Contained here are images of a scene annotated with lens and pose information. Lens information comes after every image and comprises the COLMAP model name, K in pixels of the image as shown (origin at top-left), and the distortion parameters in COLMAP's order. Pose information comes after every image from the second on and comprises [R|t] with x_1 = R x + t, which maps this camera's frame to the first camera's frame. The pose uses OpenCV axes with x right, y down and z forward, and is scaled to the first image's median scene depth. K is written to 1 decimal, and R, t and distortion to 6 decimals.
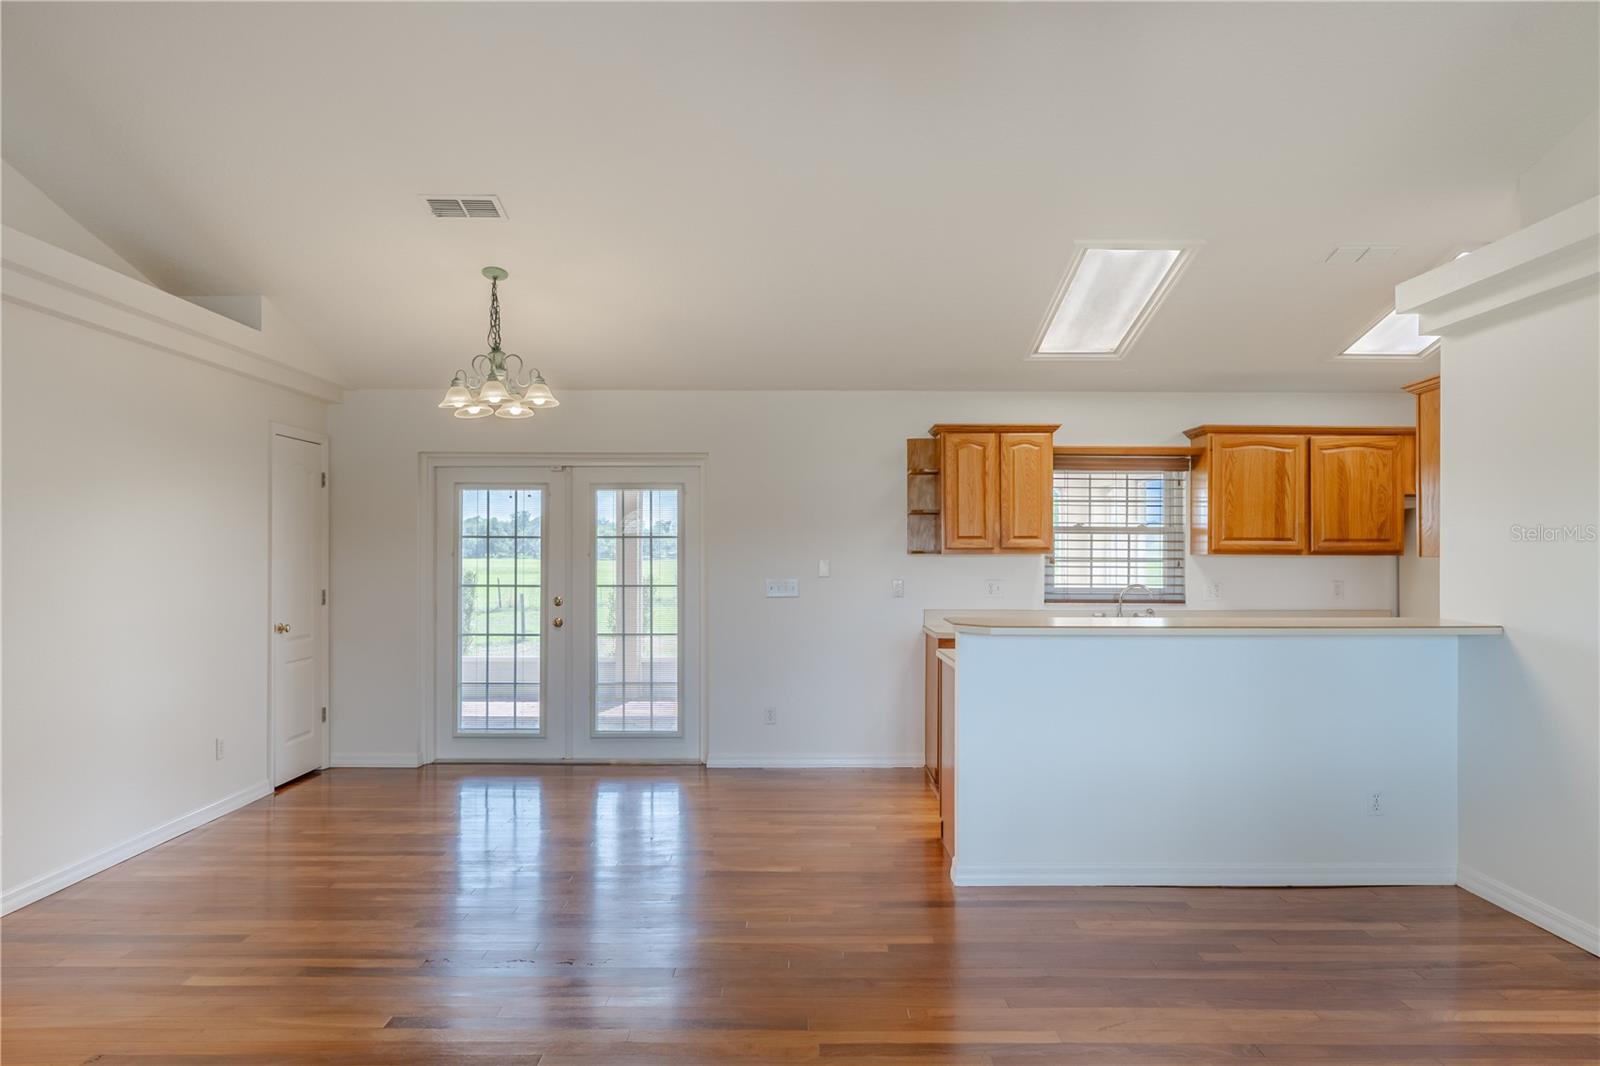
lens RADIAL K [[1069.5, 0, 798.0], [0, 1069.5, 537.0], [0, 0, 1]] dist [0.007650, -0.001176]
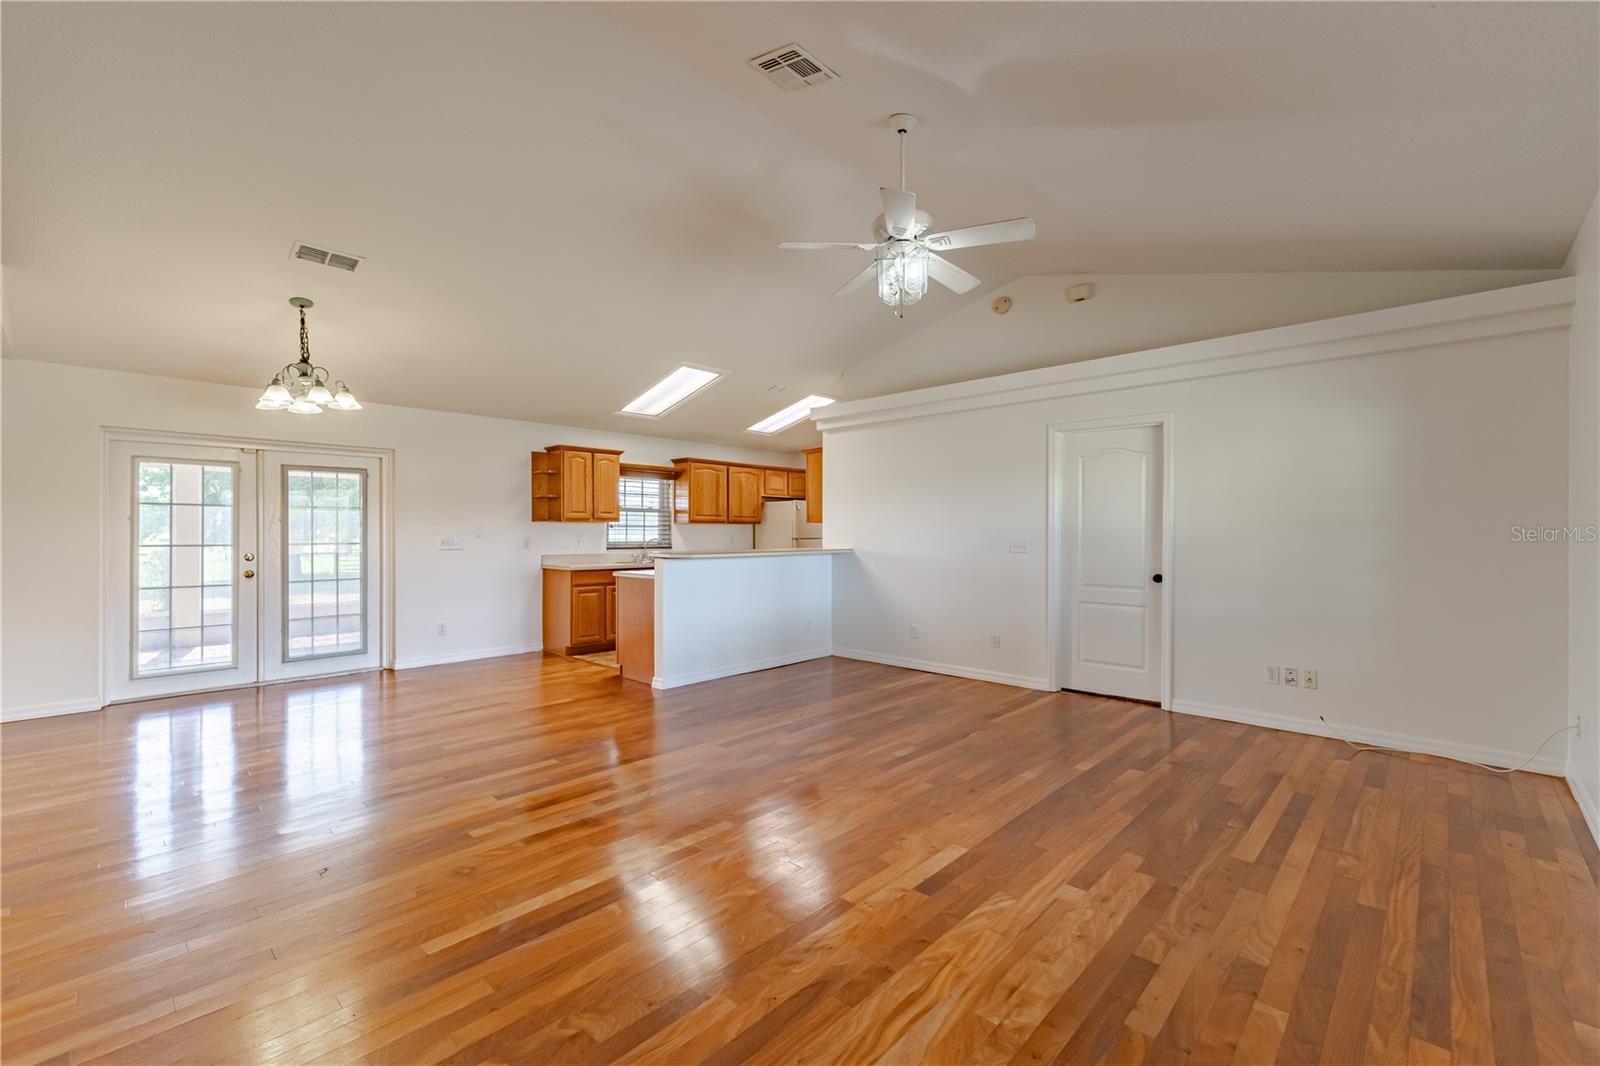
lens RADIAL K [[718.1, 0, 798.1], [0, 718.1, 531.9], [0, 0, 1]] dist [-0.012265, 0.000919]
pose [[0.666243, -0.000032, 0.745735, -0.462182], [-0.012510, 0.999859, 0.011219, 0.014654], [-0.745630, -0.016803, 0.666149, -0.033409]]
